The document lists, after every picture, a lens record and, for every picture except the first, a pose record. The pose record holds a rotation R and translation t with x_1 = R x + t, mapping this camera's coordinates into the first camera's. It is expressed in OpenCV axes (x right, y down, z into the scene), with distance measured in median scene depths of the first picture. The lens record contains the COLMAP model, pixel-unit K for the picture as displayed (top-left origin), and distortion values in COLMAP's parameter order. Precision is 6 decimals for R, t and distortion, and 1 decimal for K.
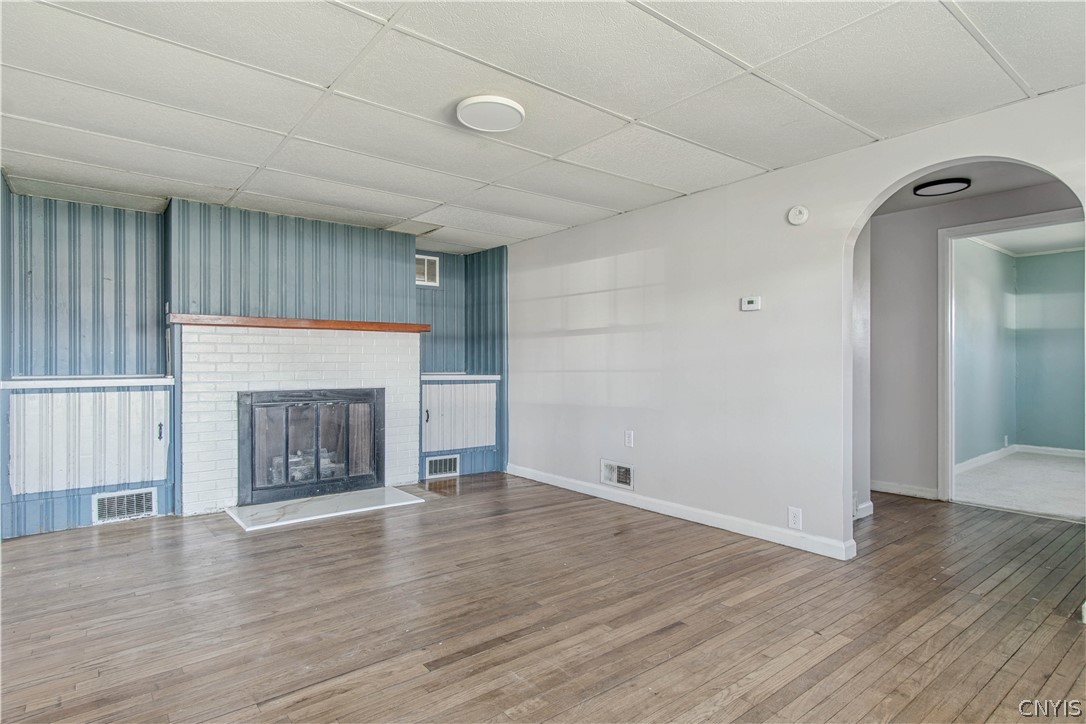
lens RADIAL K [[575.3, 0, 544.0], [0, 575.3, 358.6], [0, 0, 1]] dist [0.012331, -0.001714]
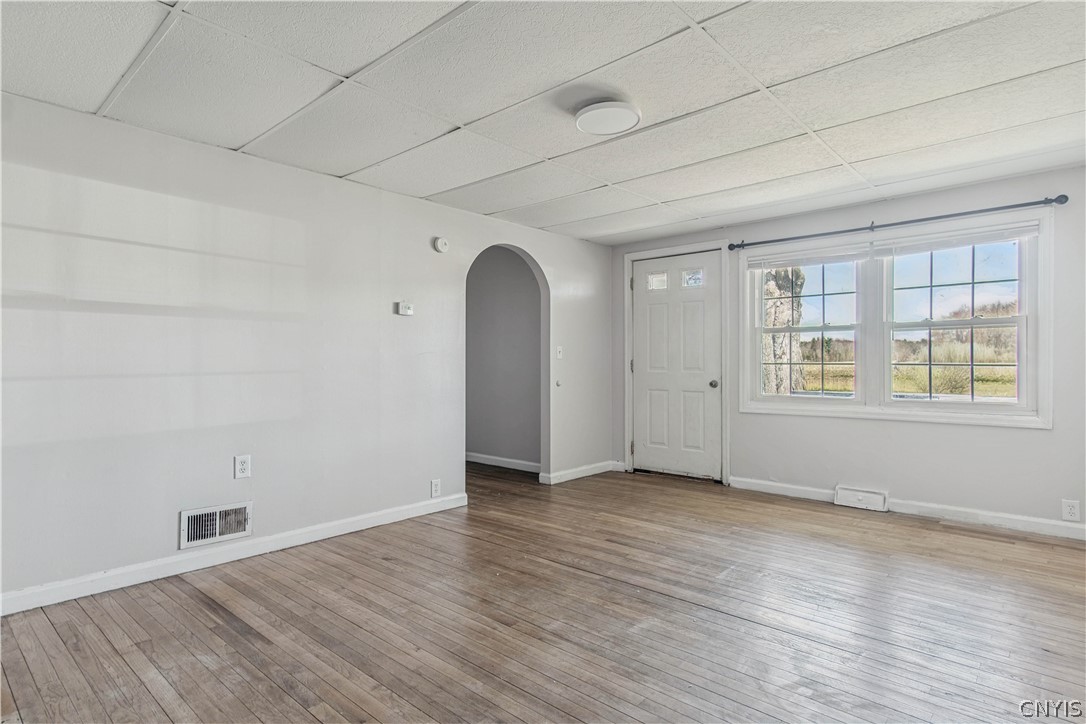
lens RADIAL K [[575.3, 0, 544.0], [0, 575.3, 358.6], [0, 0, 1]] dist [0.012331, -0.001714]
pose [[-0.163625, 0.009826, 0.986474, -0.816601], [-0.008598, 0.999898, -0.011386, 0.010754], [-0.986485, -0.010345, -0.163524, 0.965881]]
